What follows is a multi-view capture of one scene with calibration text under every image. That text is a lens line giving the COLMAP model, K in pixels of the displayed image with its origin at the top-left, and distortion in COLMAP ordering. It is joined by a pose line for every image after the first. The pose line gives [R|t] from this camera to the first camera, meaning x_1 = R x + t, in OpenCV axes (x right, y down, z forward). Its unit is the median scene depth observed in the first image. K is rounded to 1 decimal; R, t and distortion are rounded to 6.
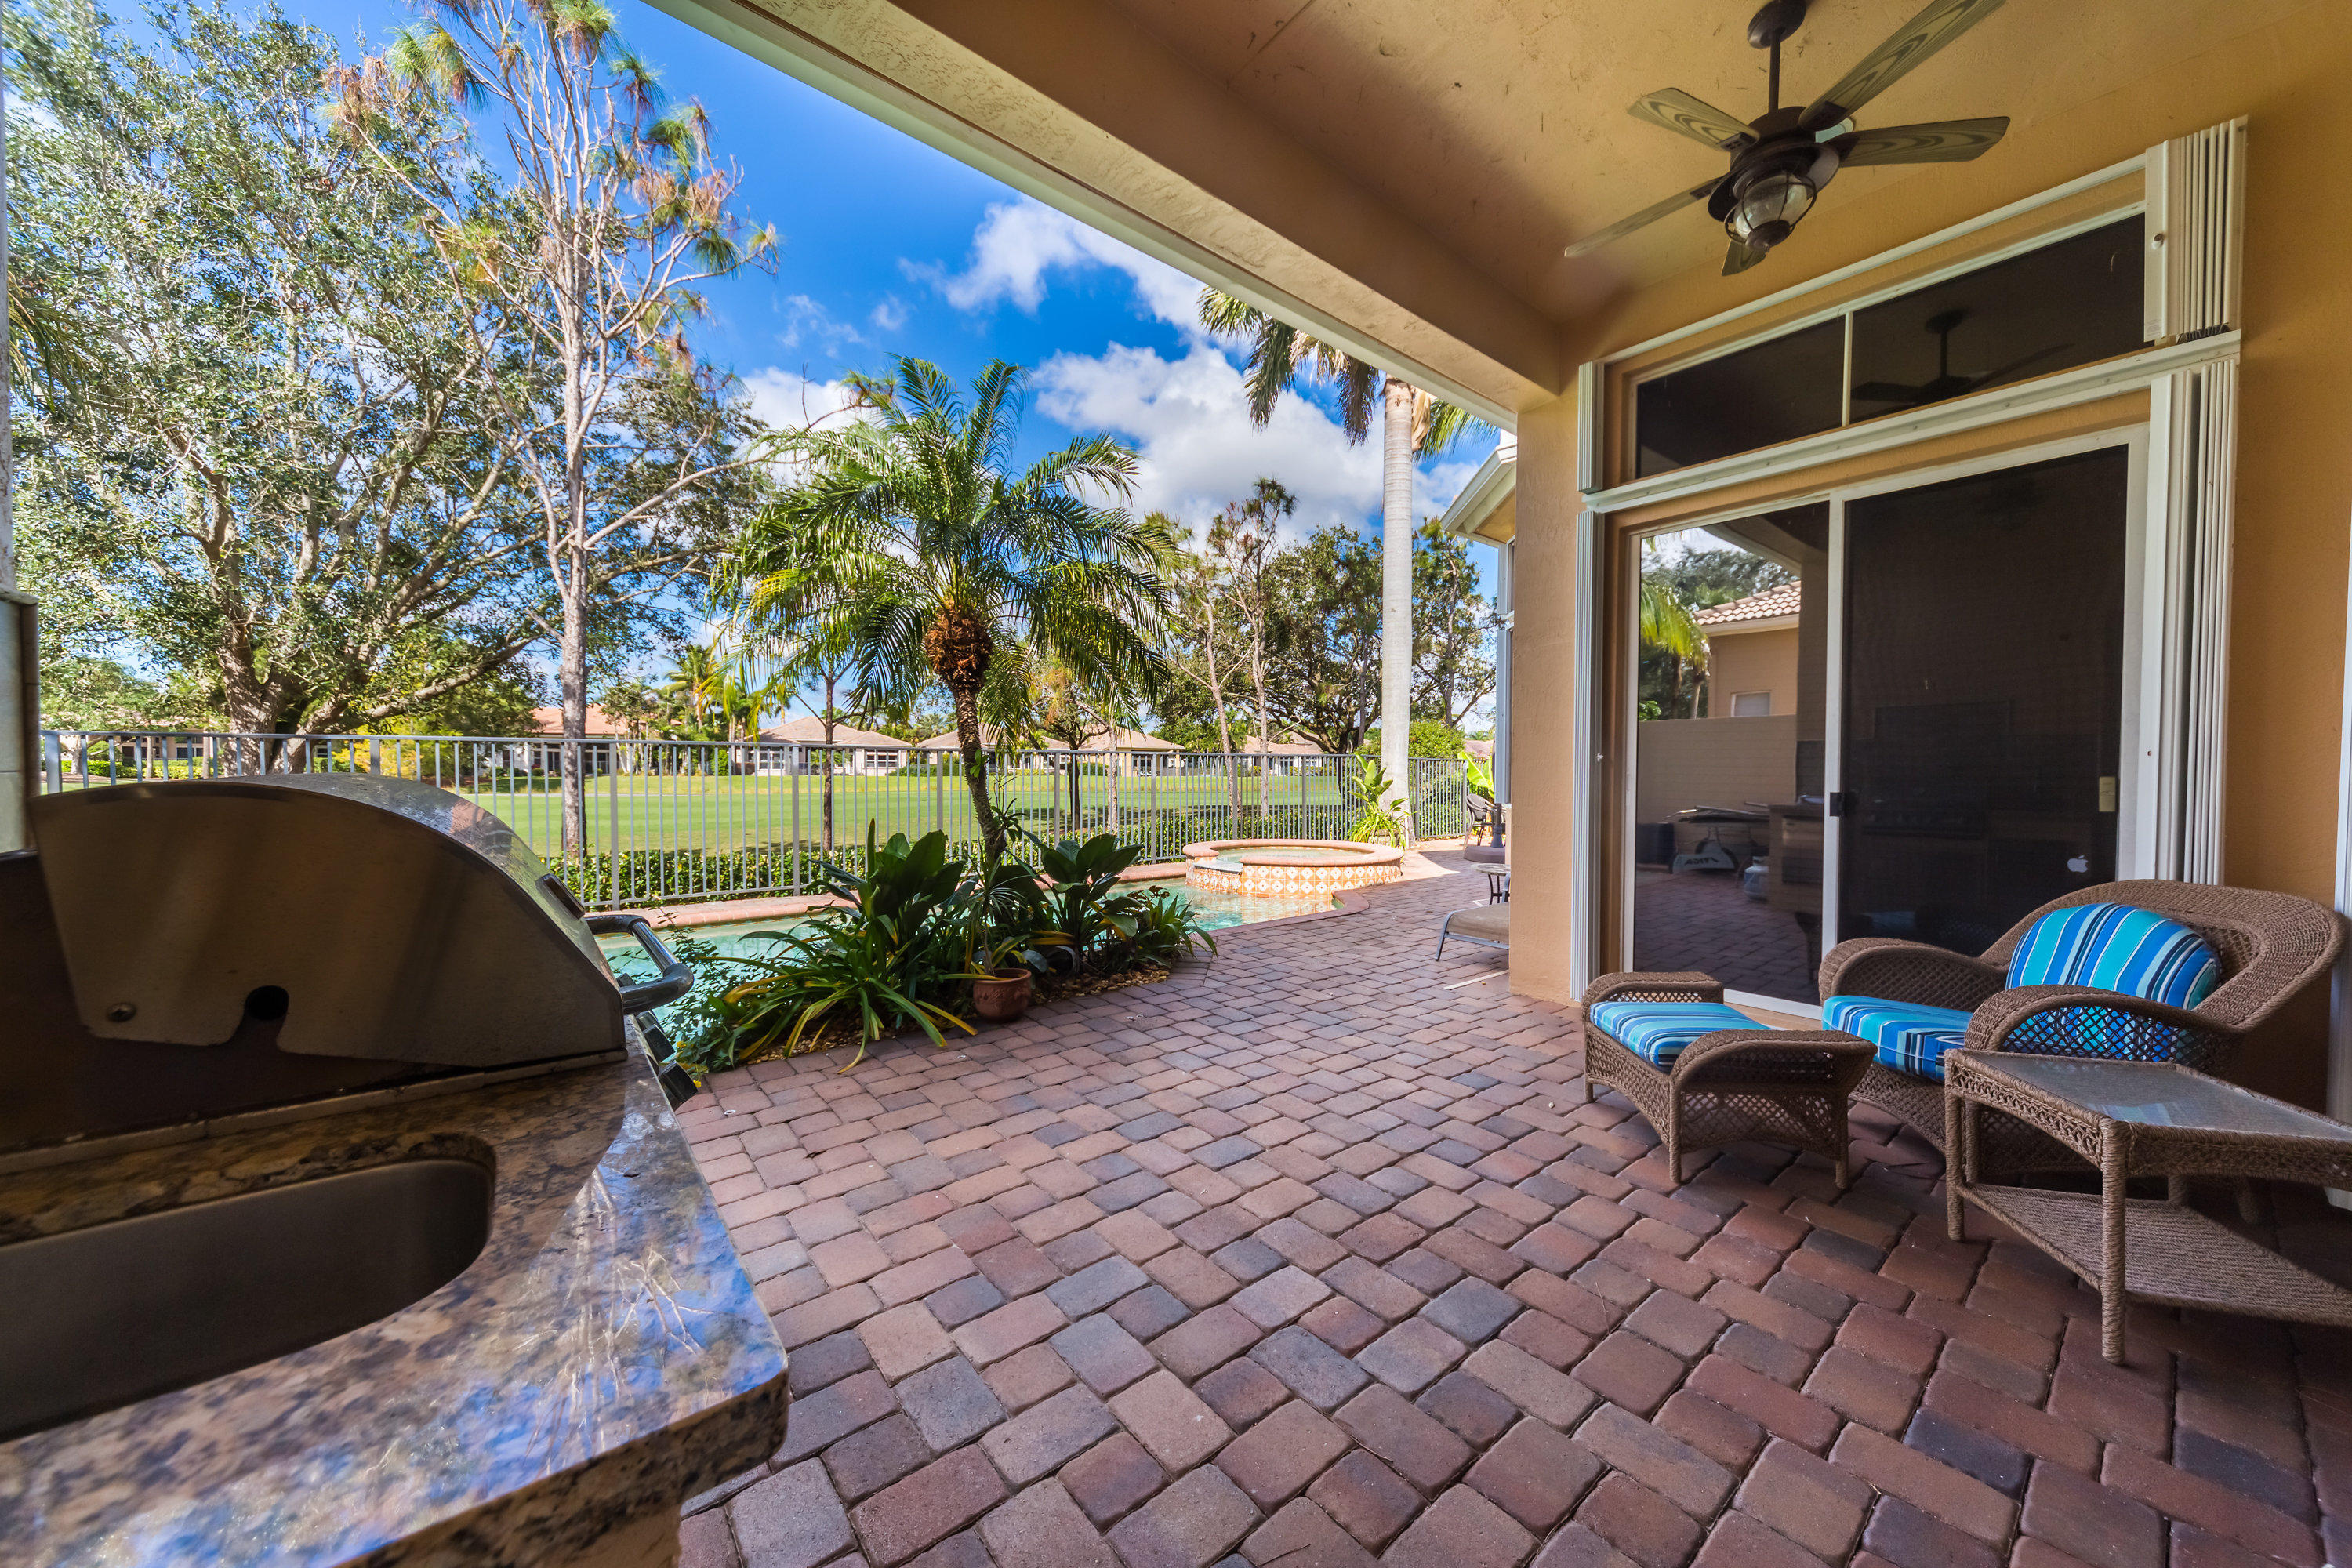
lens RADIAL K [[822.3, 0, 1162.5], [0, 822.3, 786.3], [0, 0, 1]] dist [0.004088, -0.001163]
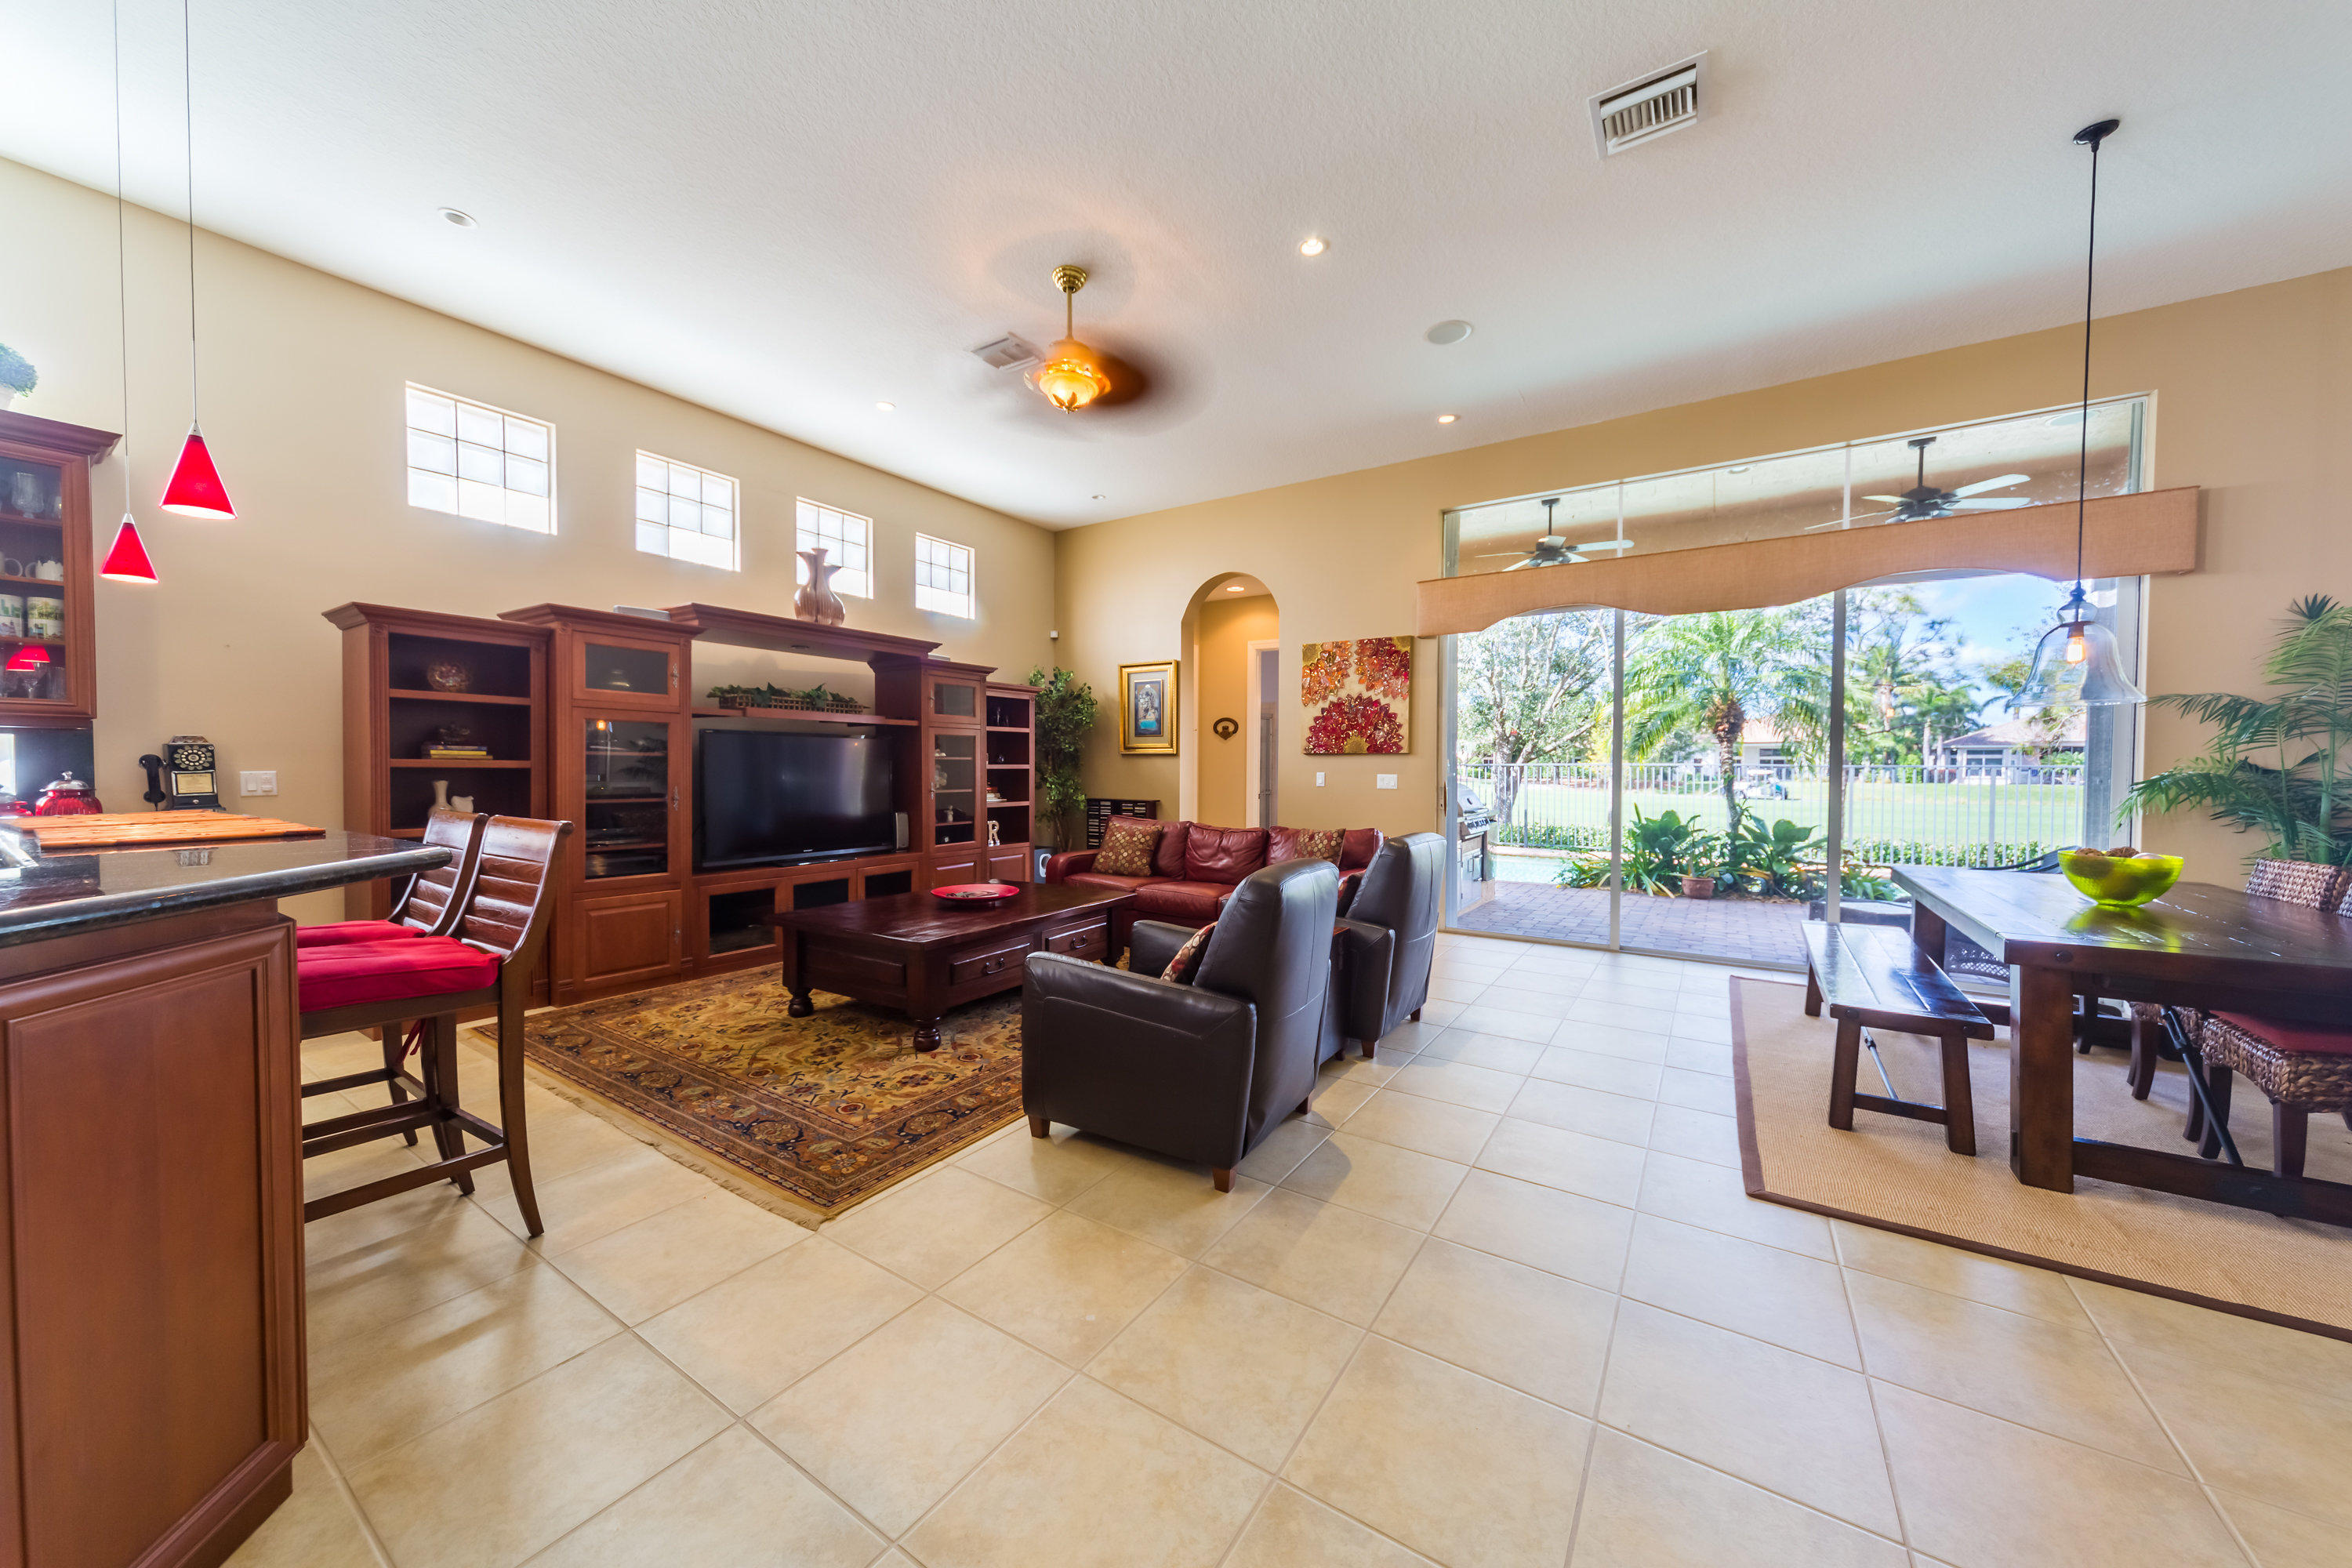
lens RADIAL K [[822.3, 0, 1172.3], [0, 822.3, 787.0], [0, 0, 1]] dist [0.004088, -0.001163]
pose [[0.295590, 0.022390, -0.955052, 0.109846], [-0.027444, 0.999512, 0.014938, -0.000218], [0.954920, 0.021795, 0.296061, -0.073187]]
